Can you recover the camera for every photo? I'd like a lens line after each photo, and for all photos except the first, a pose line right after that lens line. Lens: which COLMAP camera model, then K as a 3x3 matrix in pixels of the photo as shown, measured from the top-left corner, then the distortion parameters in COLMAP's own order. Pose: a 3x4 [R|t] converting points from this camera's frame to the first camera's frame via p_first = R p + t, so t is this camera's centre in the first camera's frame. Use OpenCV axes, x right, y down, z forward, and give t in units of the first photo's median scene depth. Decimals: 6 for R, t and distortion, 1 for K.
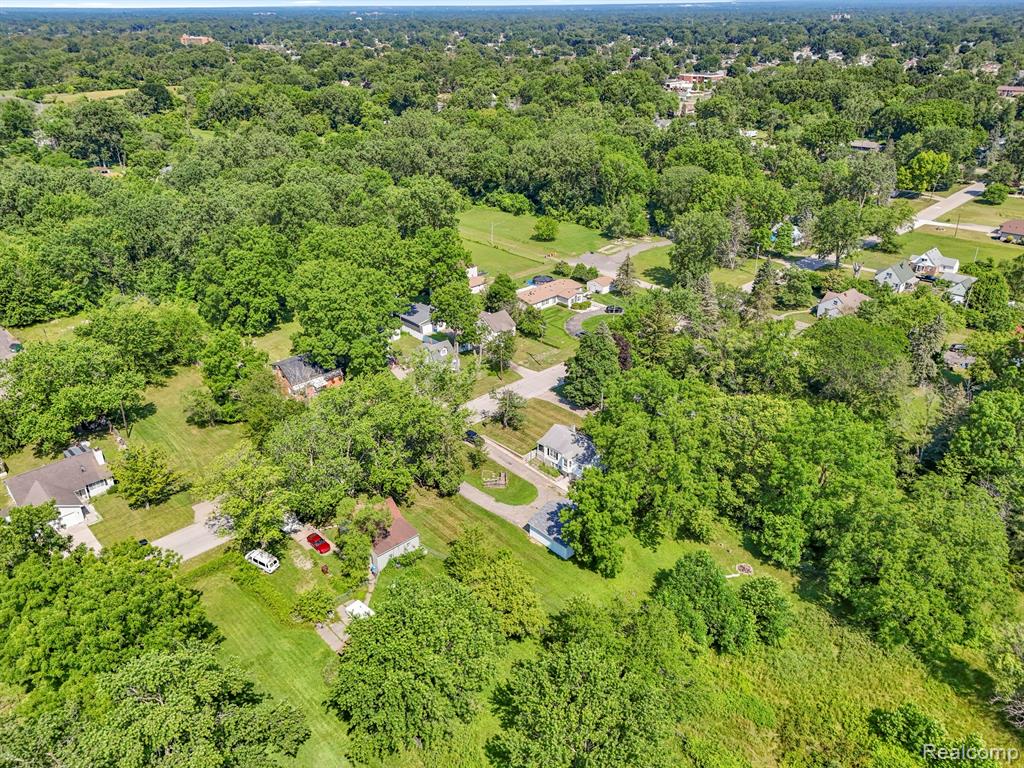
lens RADIAL K [[750.5, 0, 512.0], [0, 750.5, 384.0], [0, 0, 1]] dist [0.072106, -0.066152]
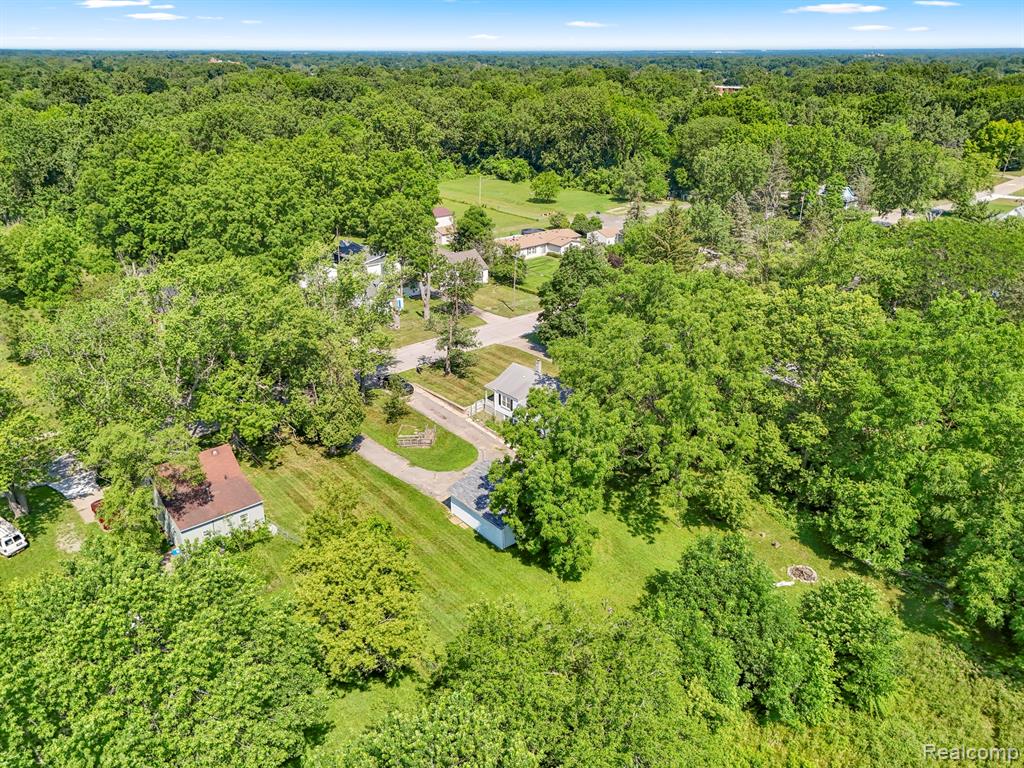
lens RADIAL K [[750.5, 0, 512.0], [0, 750.5, 384.0], [0, 0, 1]] dist [0.072106, -0.066152]
pose [[0.999151, 0.024306, -0.033266, 0.094993], [-0.025989, 0.998354, -0.051130, 0.129096], [0.031969, 0.051951, 0.998138, 0.385634]]
